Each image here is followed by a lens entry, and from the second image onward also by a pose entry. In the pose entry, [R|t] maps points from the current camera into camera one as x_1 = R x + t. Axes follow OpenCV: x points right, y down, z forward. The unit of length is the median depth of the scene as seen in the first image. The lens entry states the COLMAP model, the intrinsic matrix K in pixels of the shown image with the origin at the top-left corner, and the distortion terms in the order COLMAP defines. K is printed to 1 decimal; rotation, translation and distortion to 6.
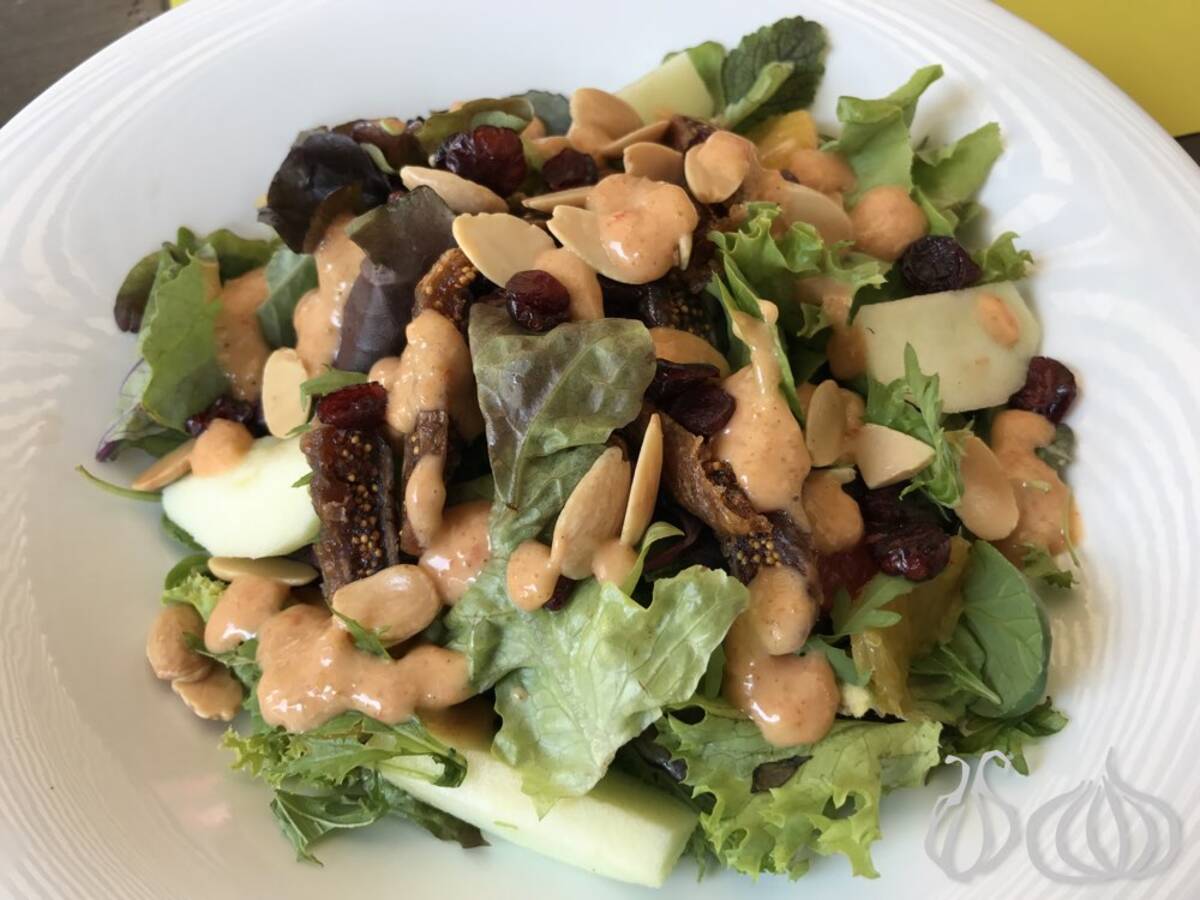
lens RADIAL K [[977.1, 0, 600.0], [0, 977.1, 450.0], [0, 0, 1]] dist [-0.059826, 0.056351]
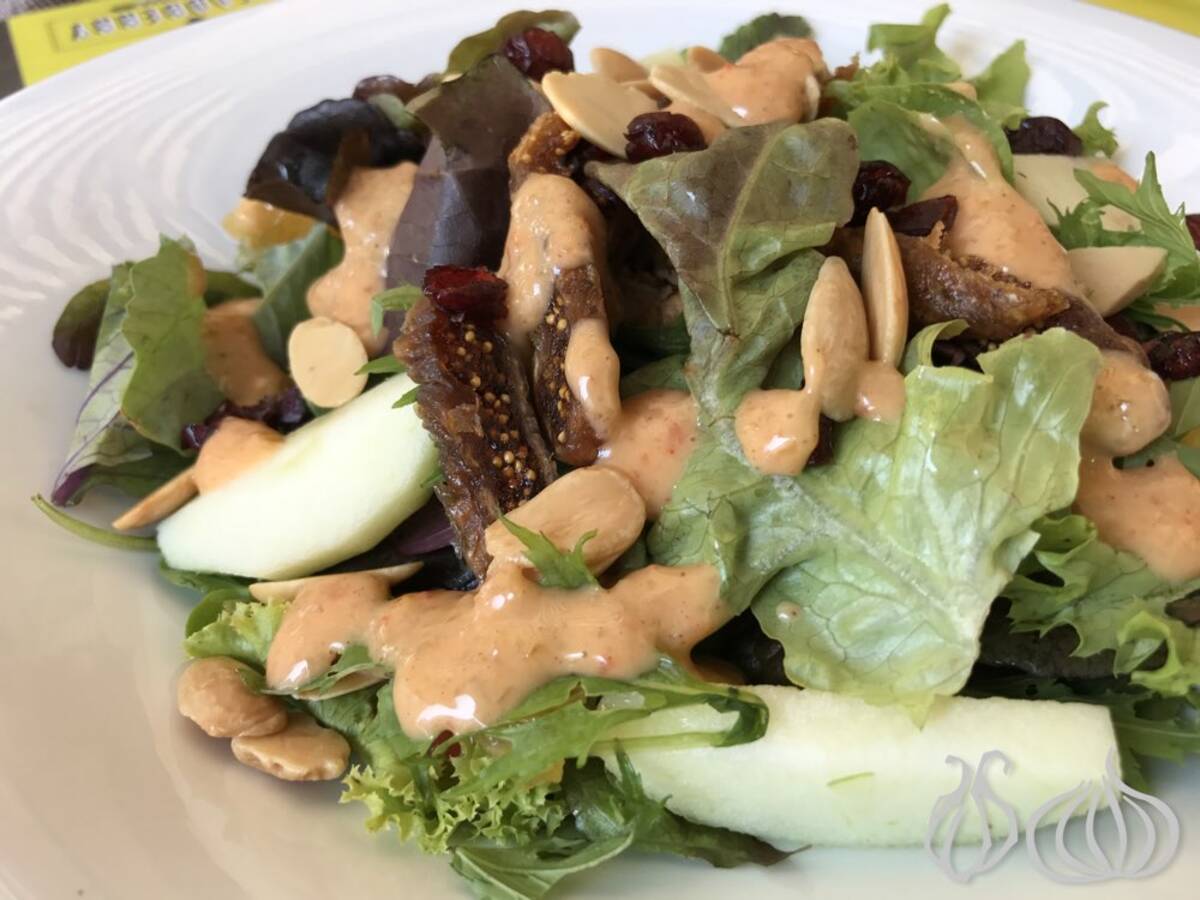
lens RADIAL K [[980.4, 0, 600.3], [0, 980.4, 474.7], [0, 0, 1]] dist [0.061607, -0.180215]
pose [[0.971558, -0.161167, 0.173494, -0.305052], [0.202320, 0.945671, -0.254504, 0.299674], [-0.123050, 0.282366, 0.951382, 0.318230]]
